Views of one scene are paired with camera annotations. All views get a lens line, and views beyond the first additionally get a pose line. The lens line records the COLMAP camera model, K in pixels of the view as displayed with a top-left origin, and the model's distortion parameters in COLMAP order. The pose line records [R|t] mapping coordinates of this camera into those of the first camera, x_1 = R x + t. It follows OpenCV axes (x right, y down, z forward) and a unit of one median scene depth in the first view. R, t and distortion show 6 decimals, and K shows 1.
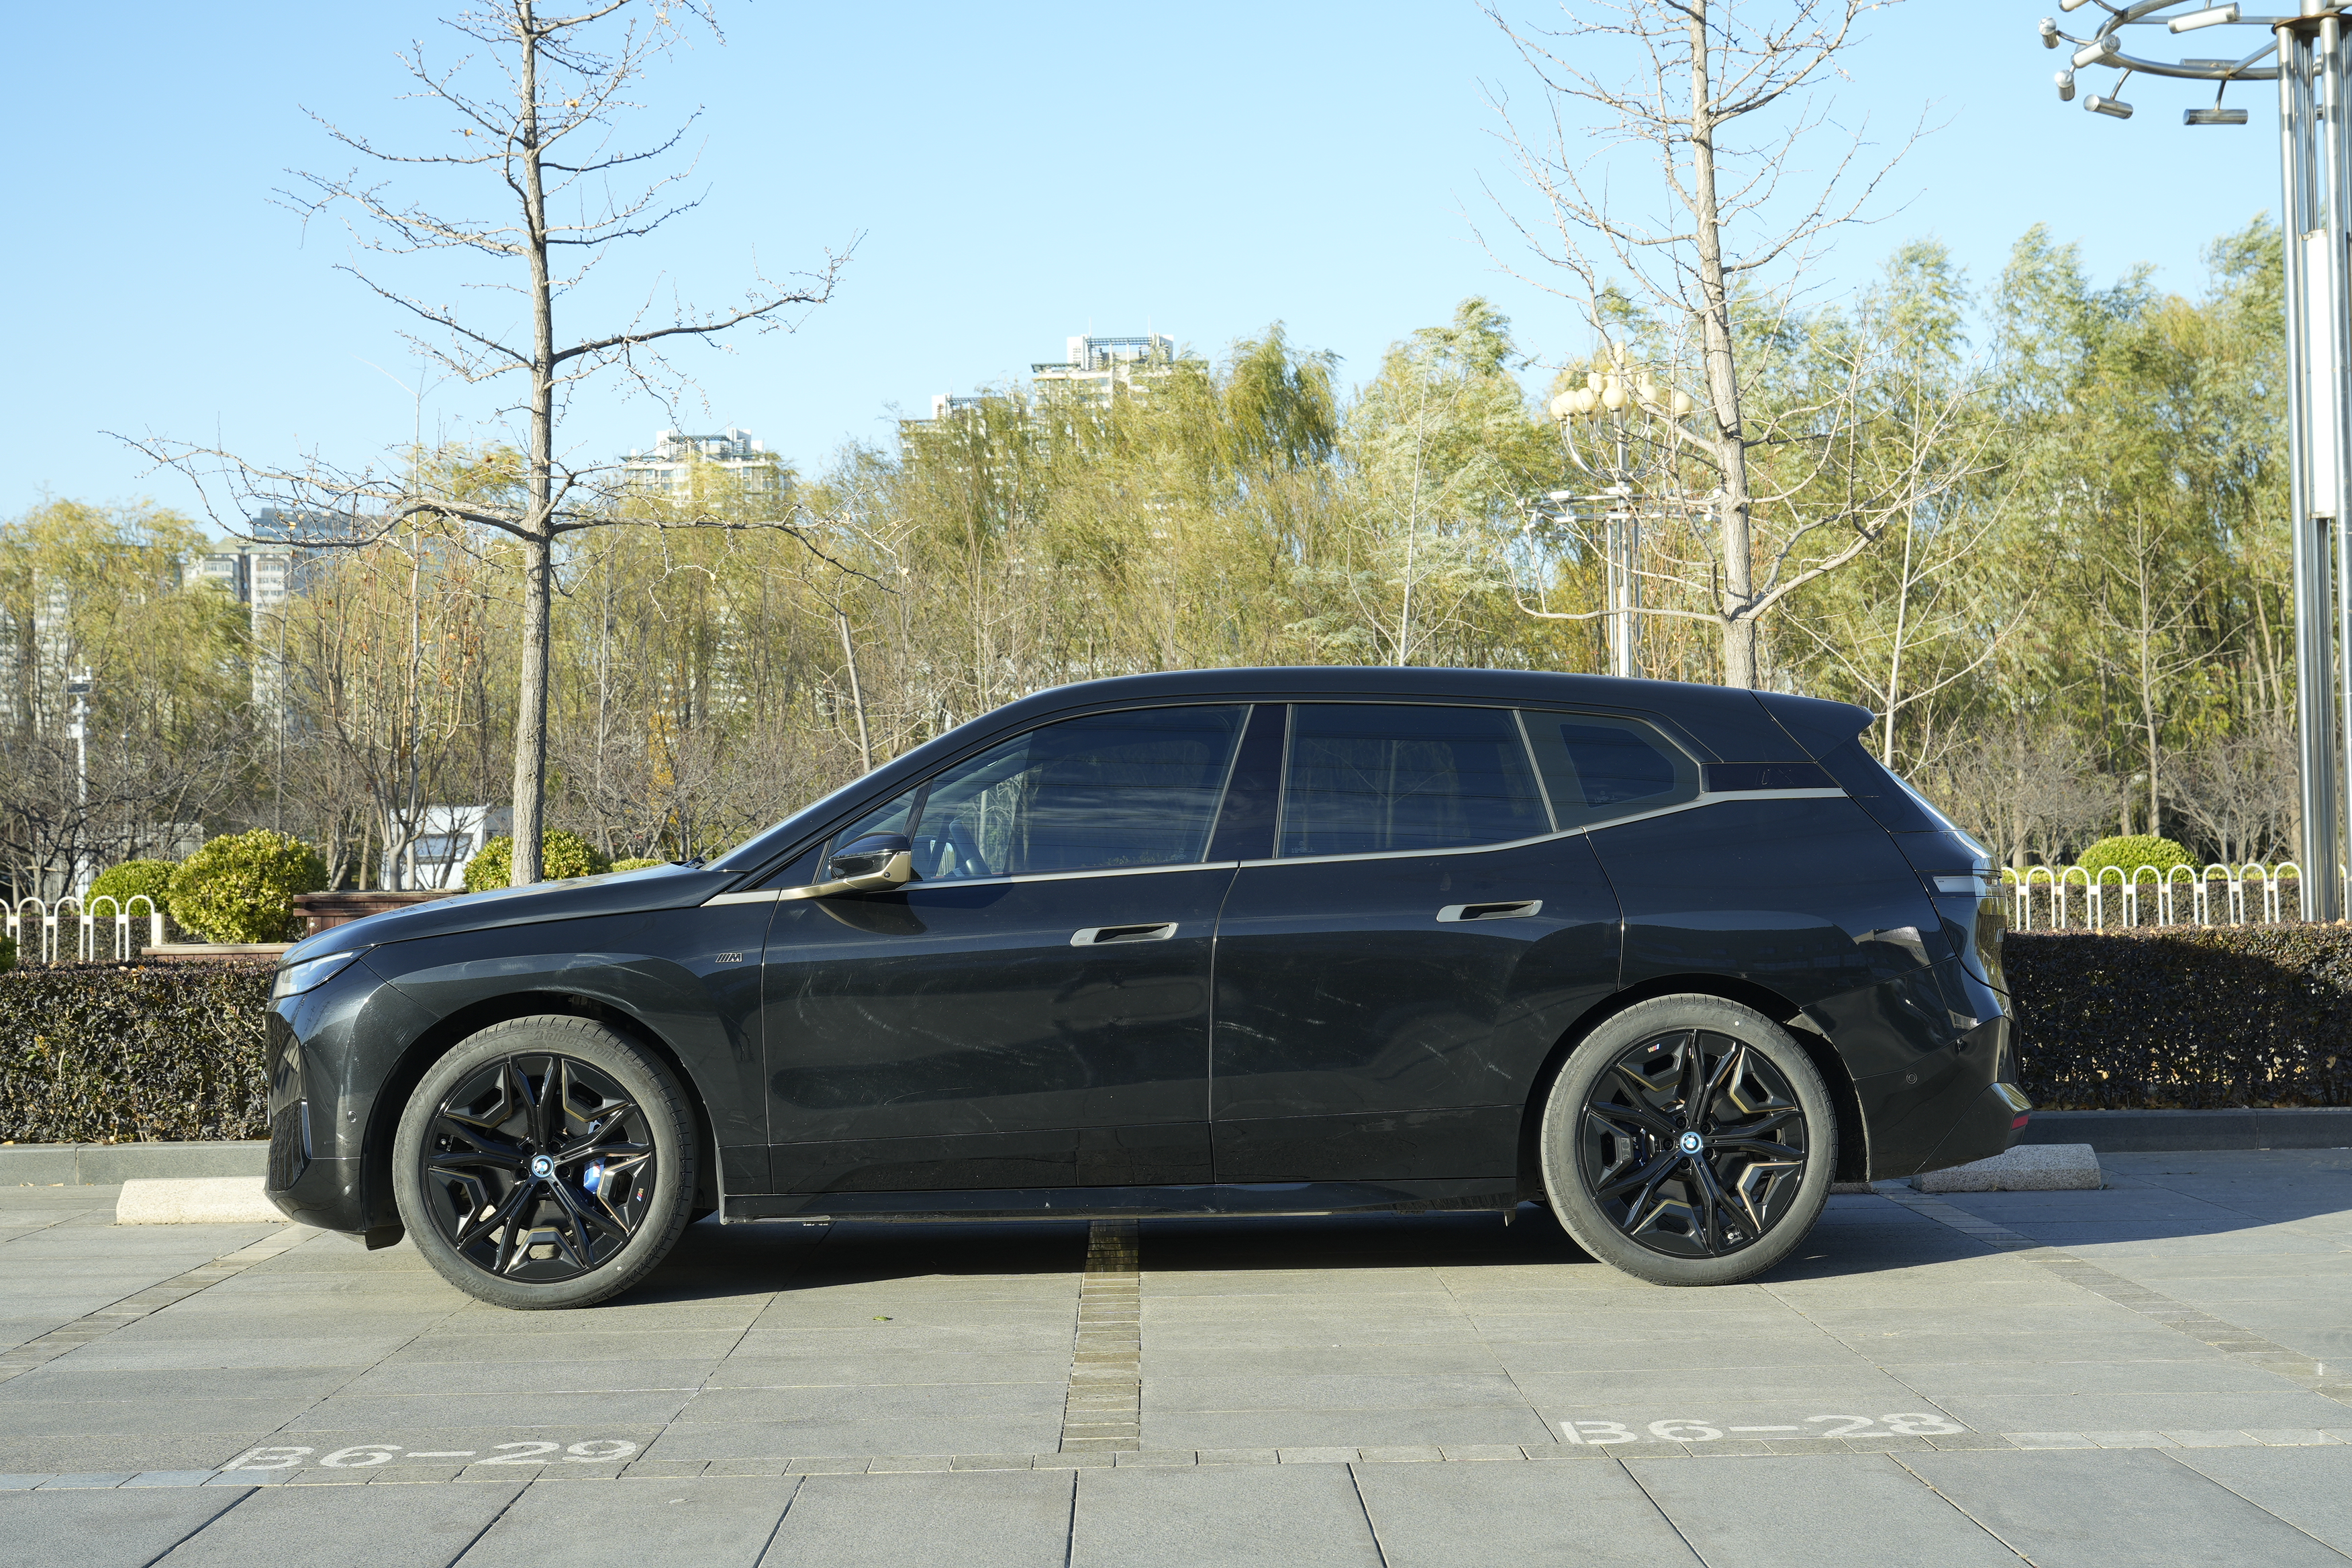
lens RADIAL K [[3094.3, 0, 1184.1], [0, 3094.3, 790.3], [0, 0, 1]] dist [0.044705, 0.000000]
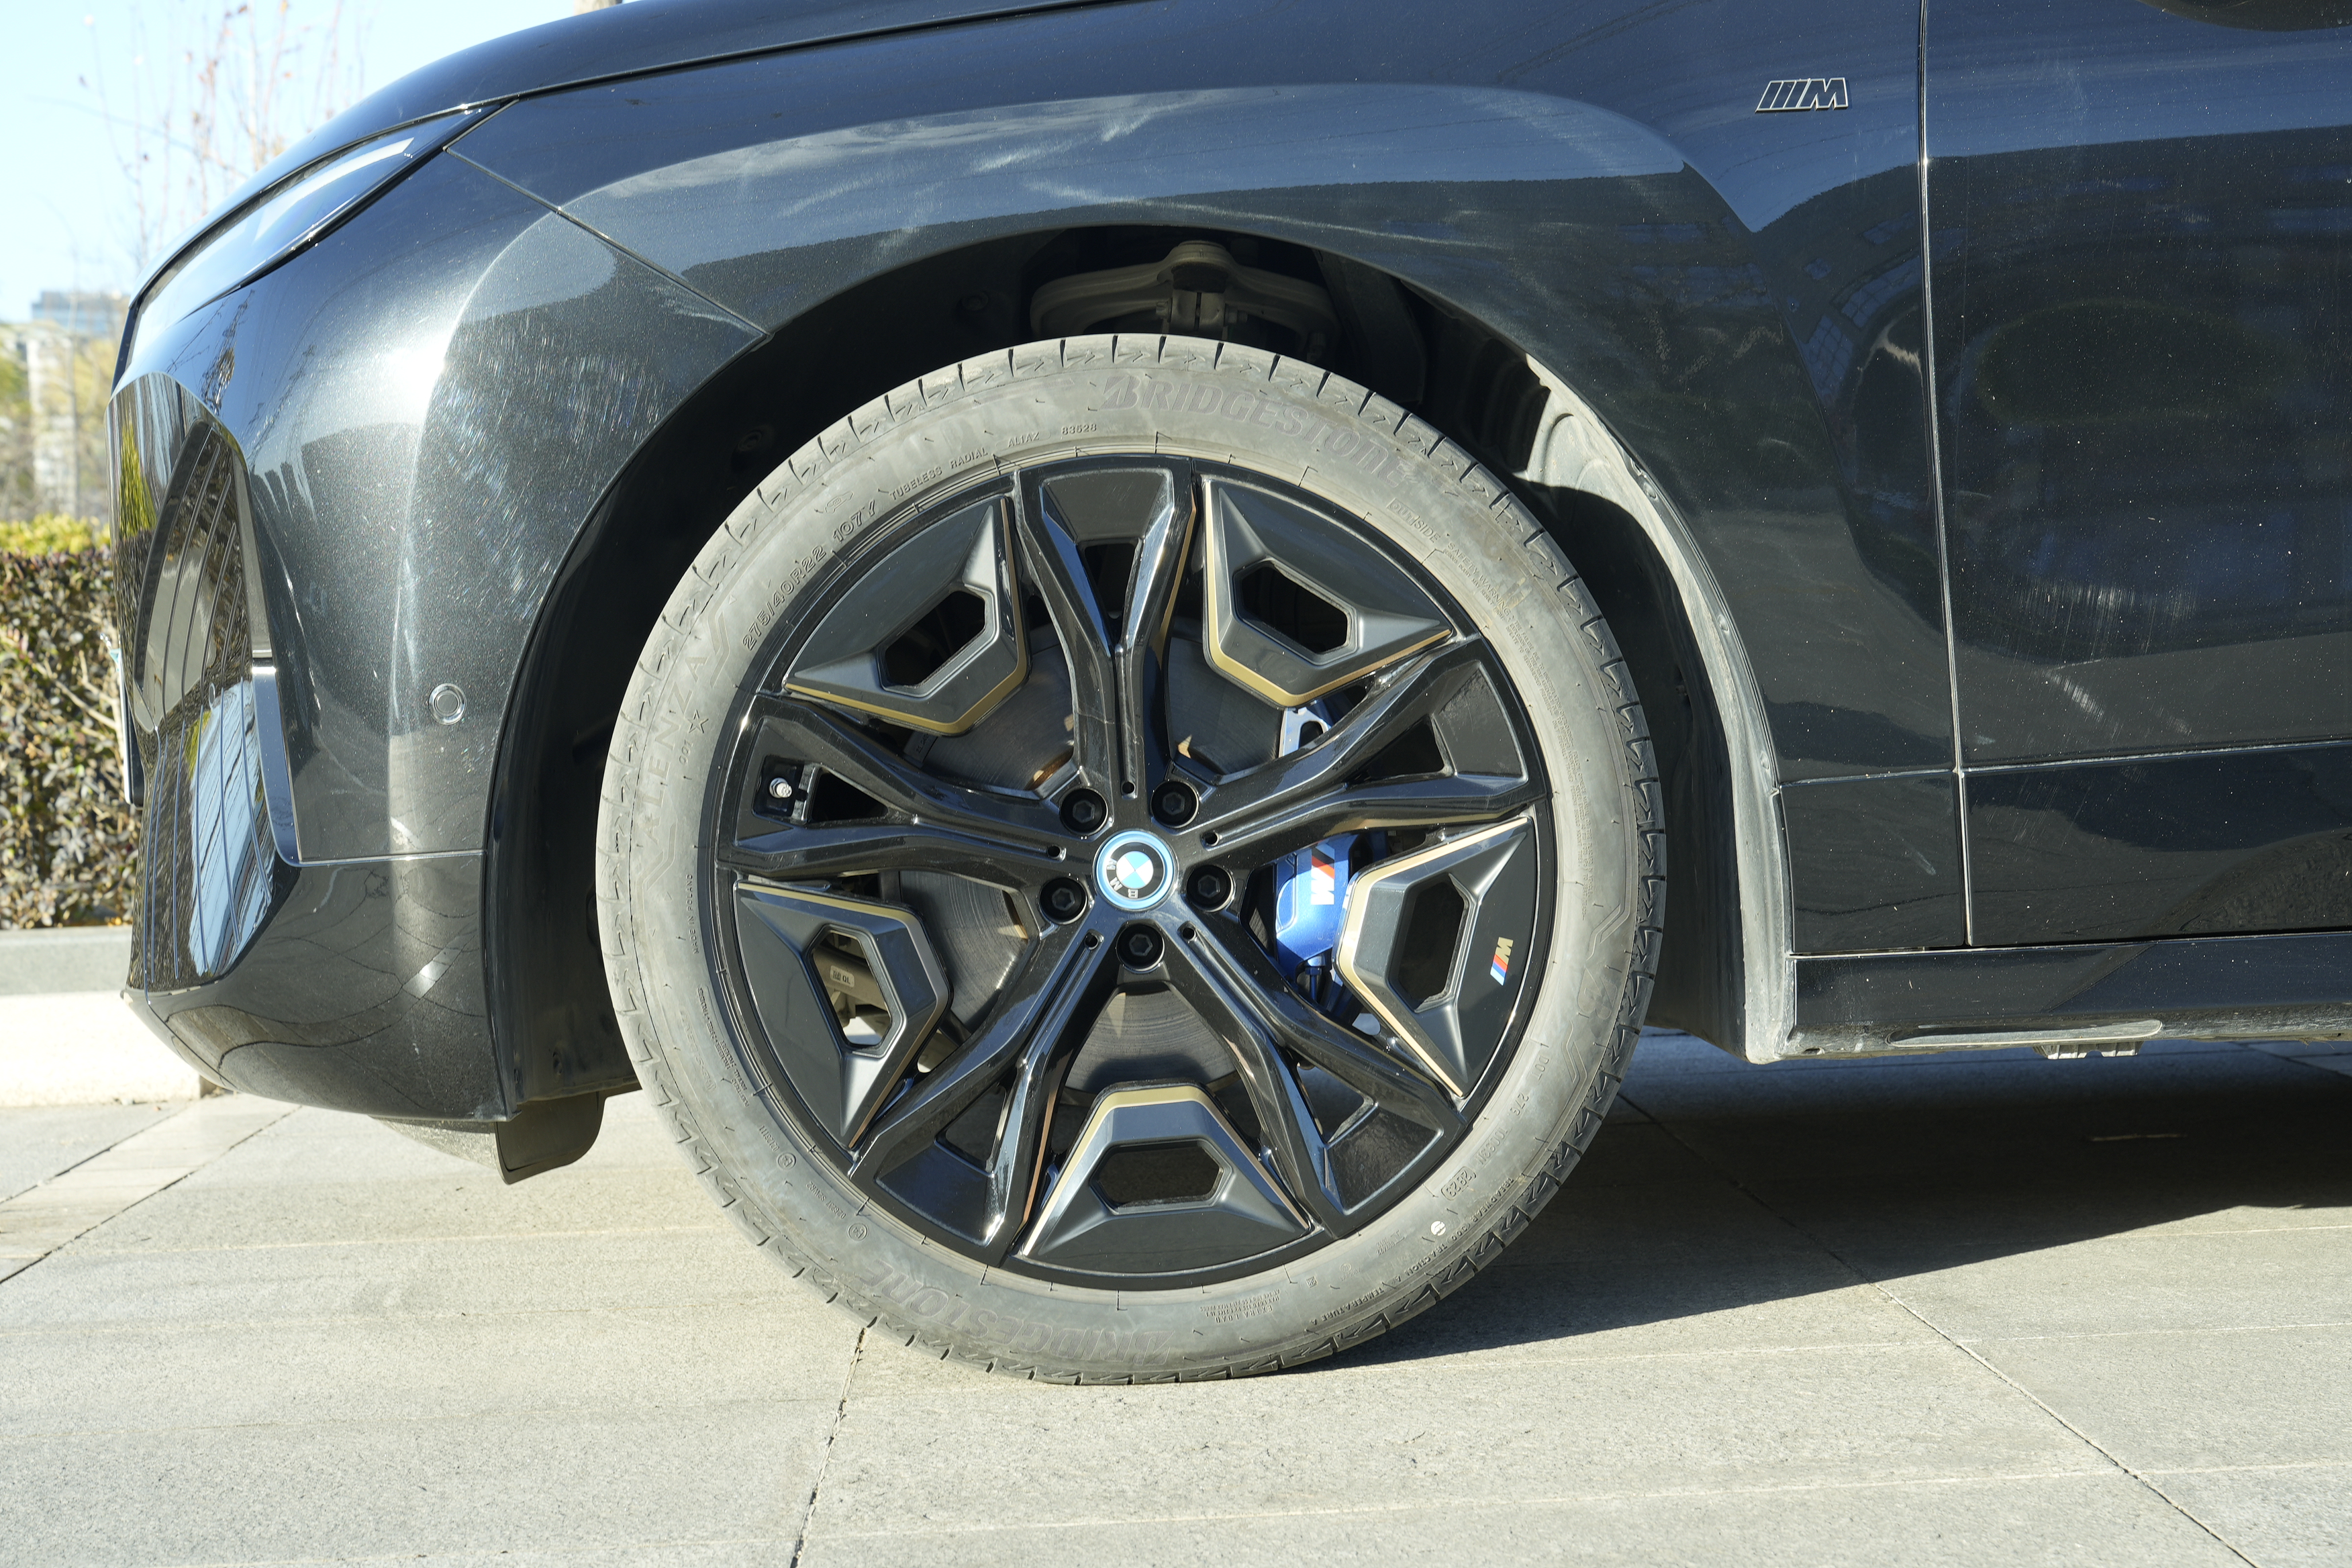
lens RADIAL K [[3481.1, 0, 1171.6], [0, 3481.1, 773.3], [0, 0, 1]] dist [0.086820, 0.000000]
pose [[0.999503, -0.025662, 0.018293, -0.198664], [0.024726, 0.998459, 0.049689, 0.092191], [-0.019540, -0.049212, 0.998597, 0.653544]]
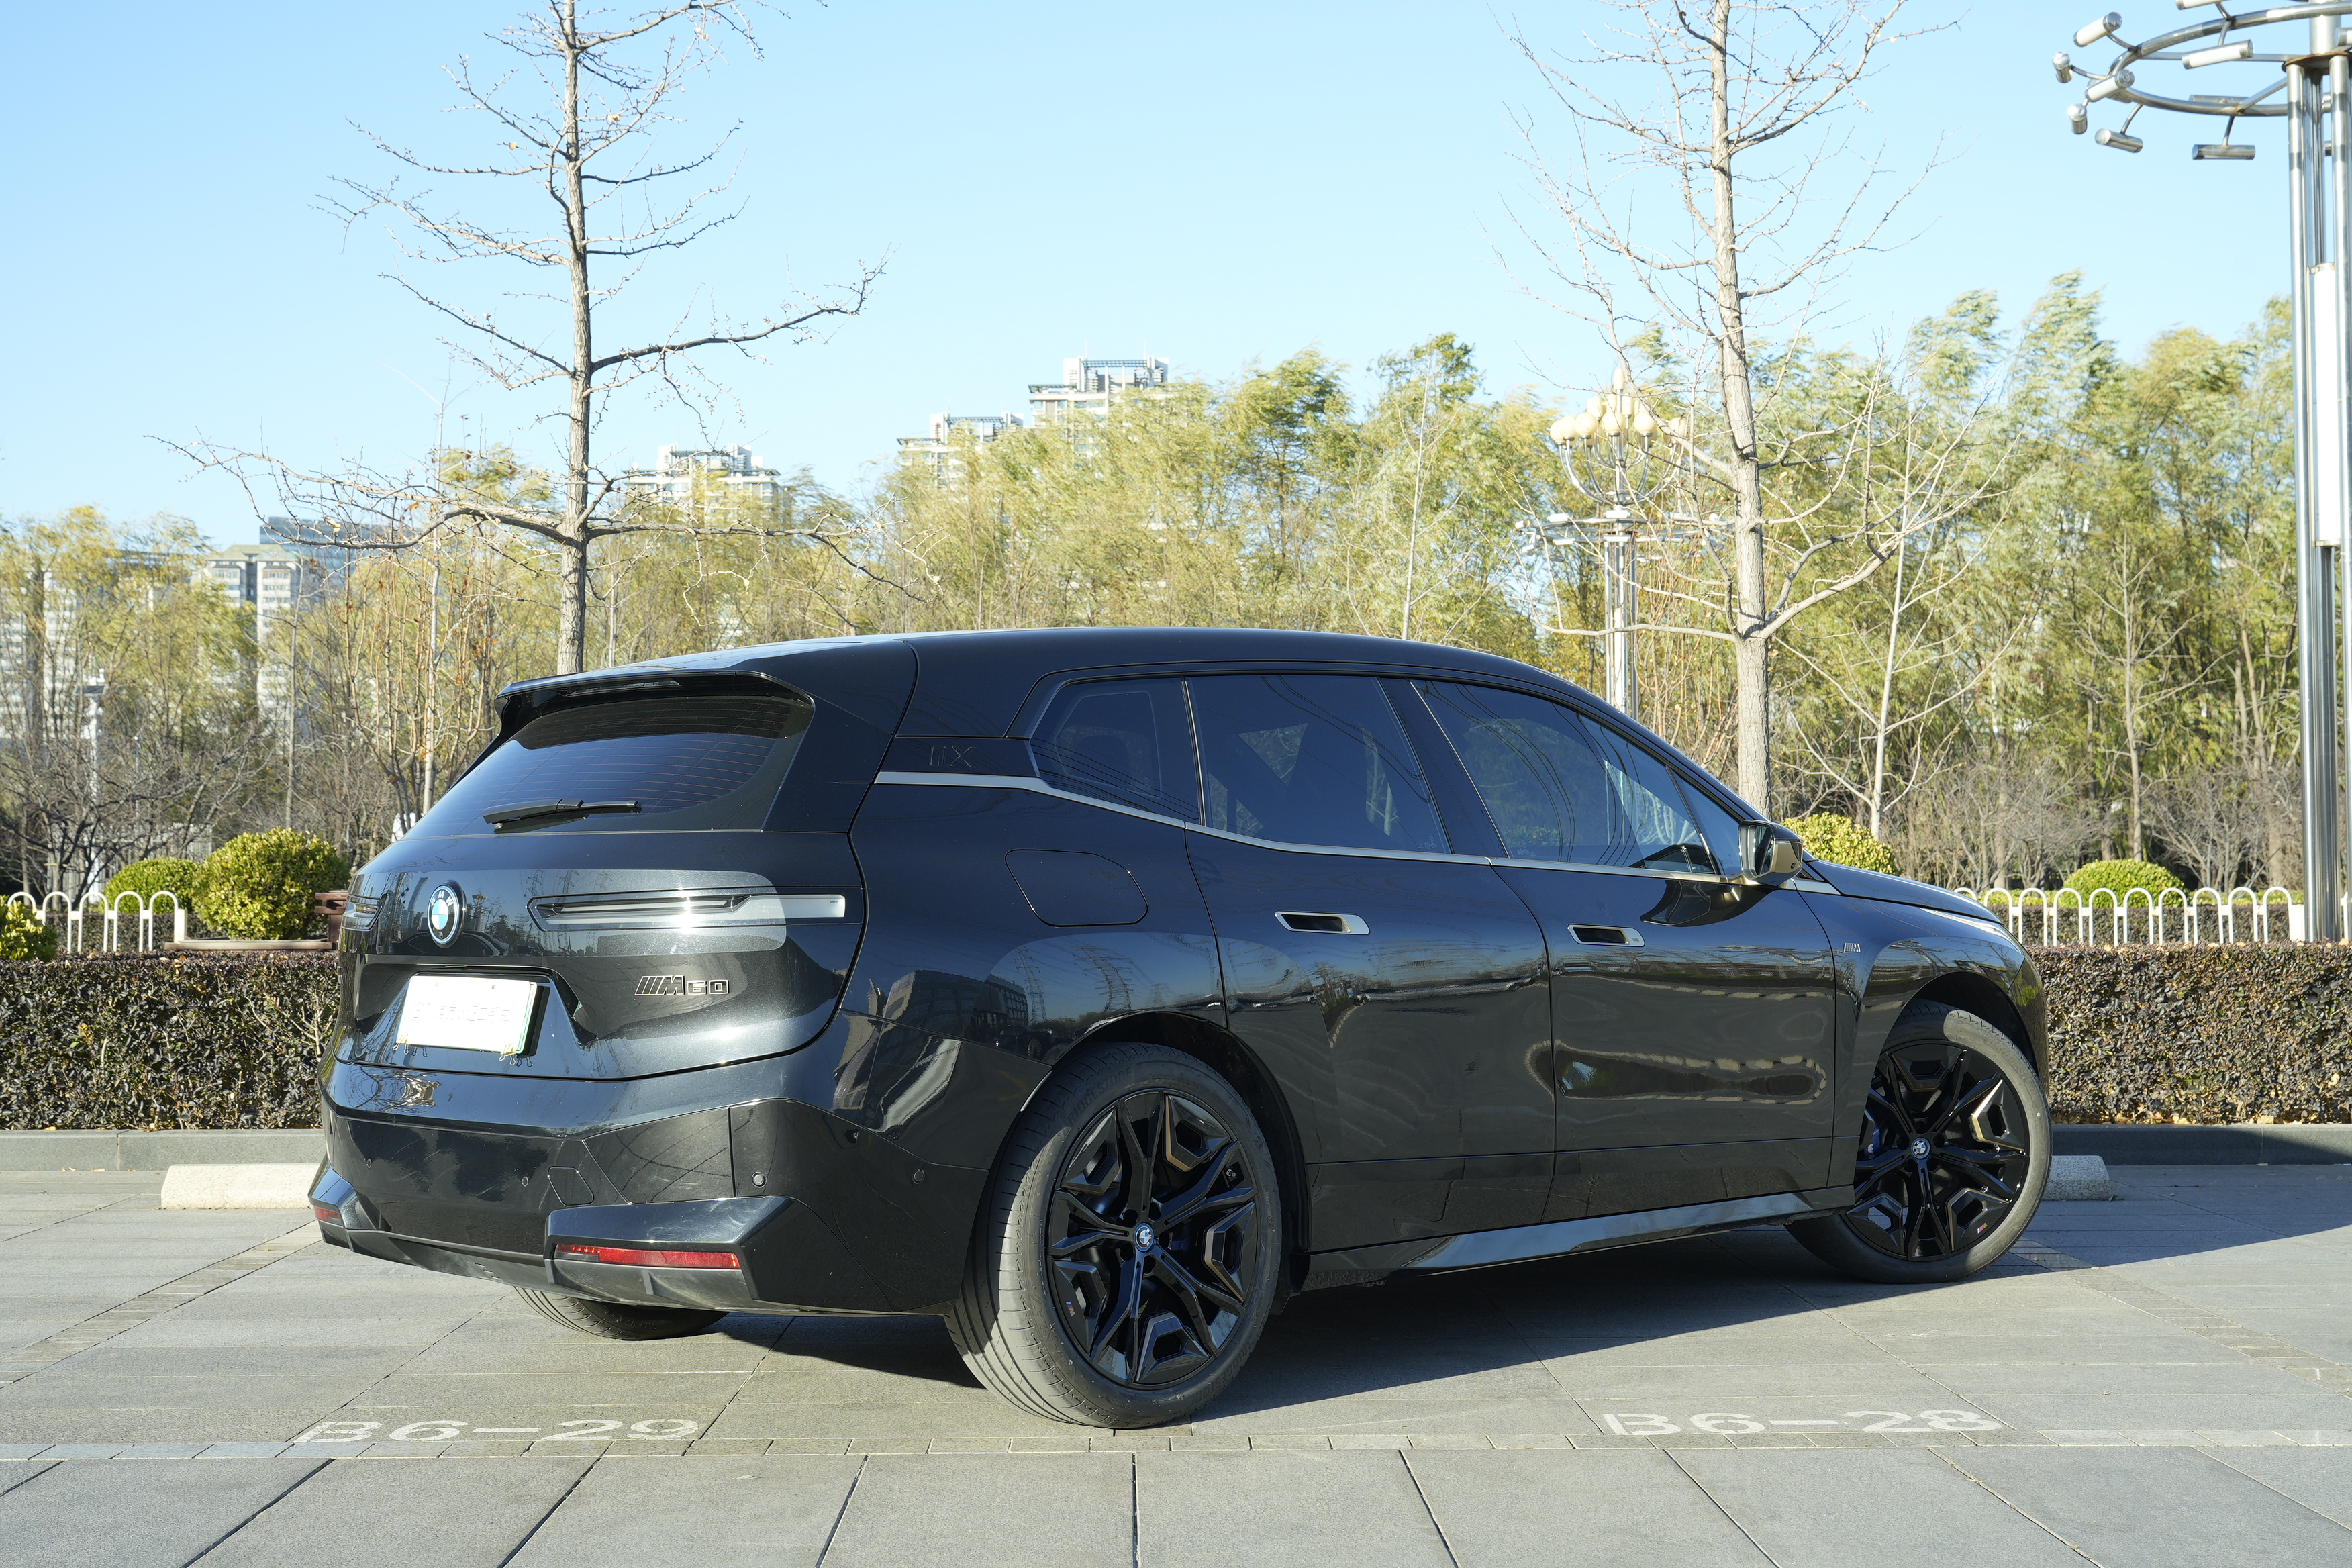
lens RADIAL K [[3048.3, 0, 1170.2], [0, 3048.3, 790.1], [0, 0, 1]] dist [0.045679, 0.000000]
pose [[0.999910, 0.013401, -0.000207, -0.017103], [-0.013402, 0.999896, -0.005391, 0.004150], [0.000134, 0.005393, 0.999985, -0.004801]]
